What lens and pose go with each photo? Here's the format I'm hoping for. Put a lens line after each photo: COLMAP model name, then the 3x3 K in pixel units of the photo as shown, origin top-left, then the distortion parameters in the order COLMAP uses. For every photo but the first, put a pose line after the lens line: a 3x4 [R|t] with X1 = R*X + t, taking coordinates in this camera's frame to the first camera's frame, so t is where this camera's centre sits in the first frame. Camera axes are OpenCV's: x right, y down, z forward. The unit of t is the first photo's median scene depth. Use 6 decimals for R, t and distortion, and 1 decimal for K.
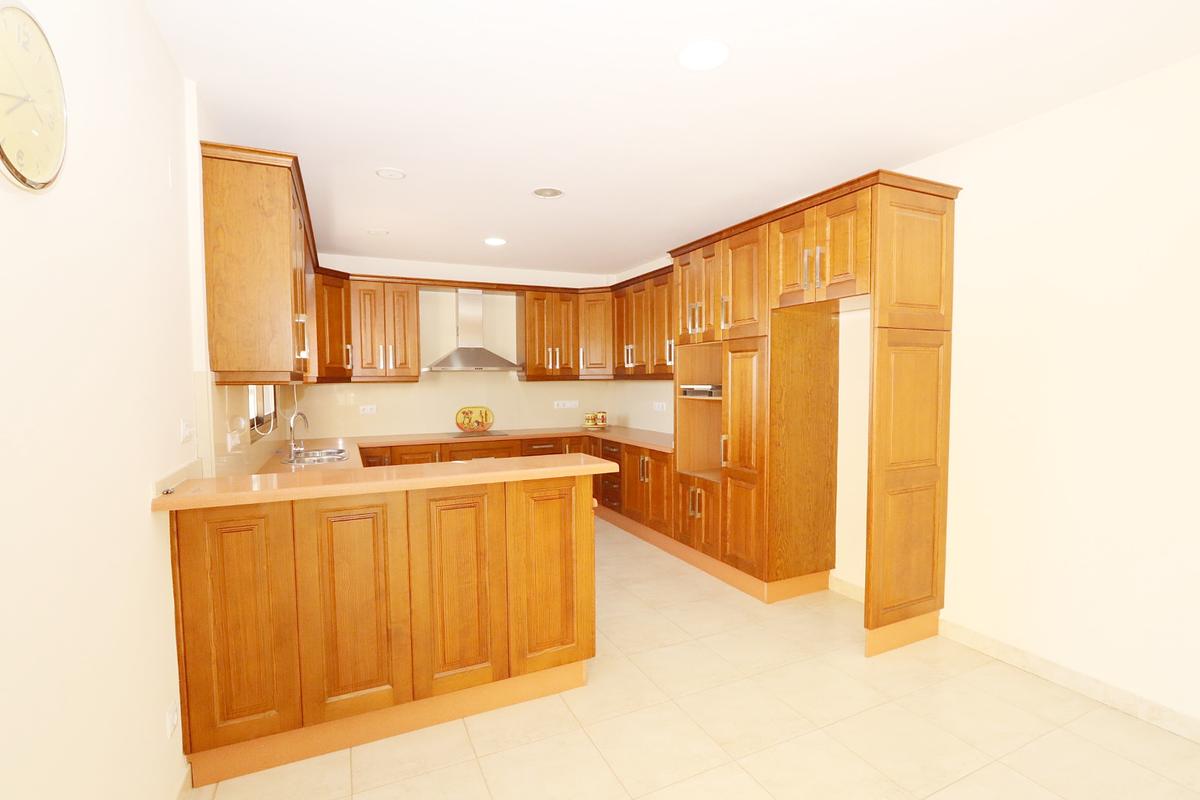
lens RADIAL K [[551.4, 0, 592.0], [0, 551.4, 404.6], [0, 0, 1]] dist [-0.004338, 0.000016]
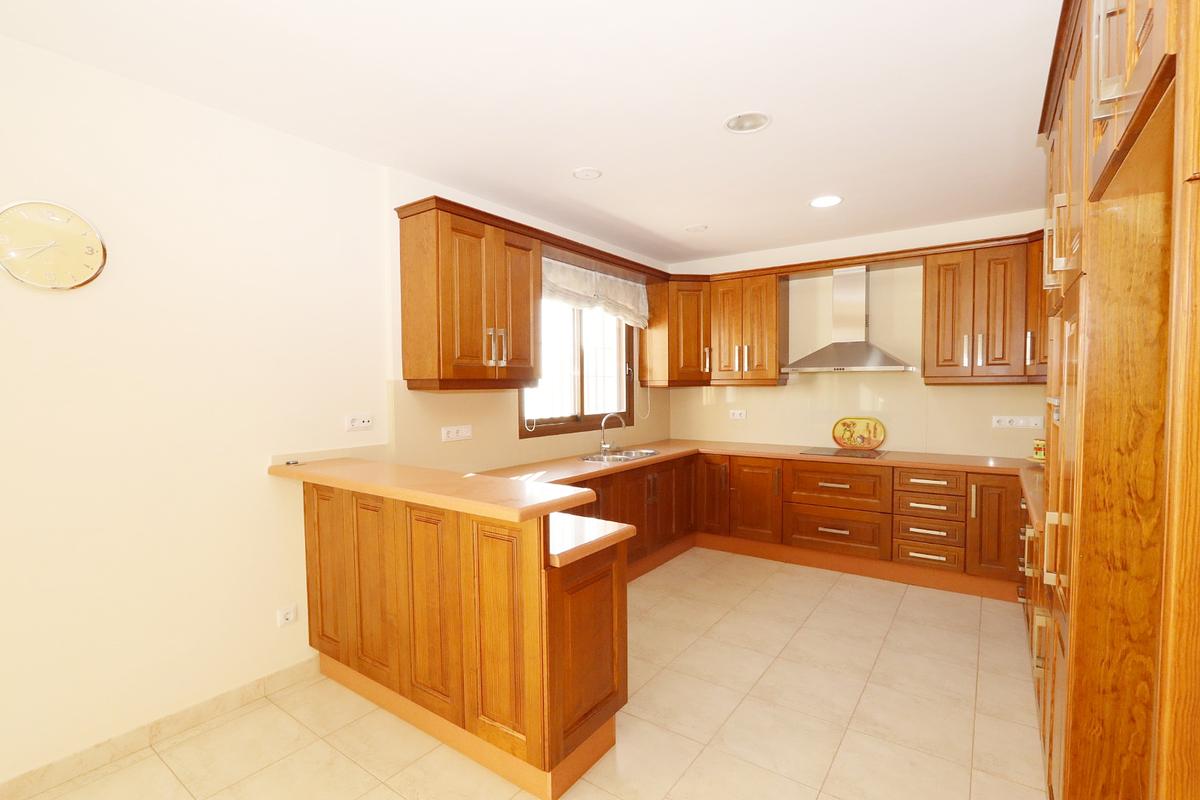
lens RADIAL K [[551.4, 0, 596.3], [0, 551.4, 400.5], [0, 0, 1]] dist [-0.004338, 0.000016]
pose [[0.497636, 0.031526, -0.866813, 0.303929], [-0.035700, 0.999237, 0.015846, -0.021277], [0.866651, 0.023060, 0.498382, 0.319309]]
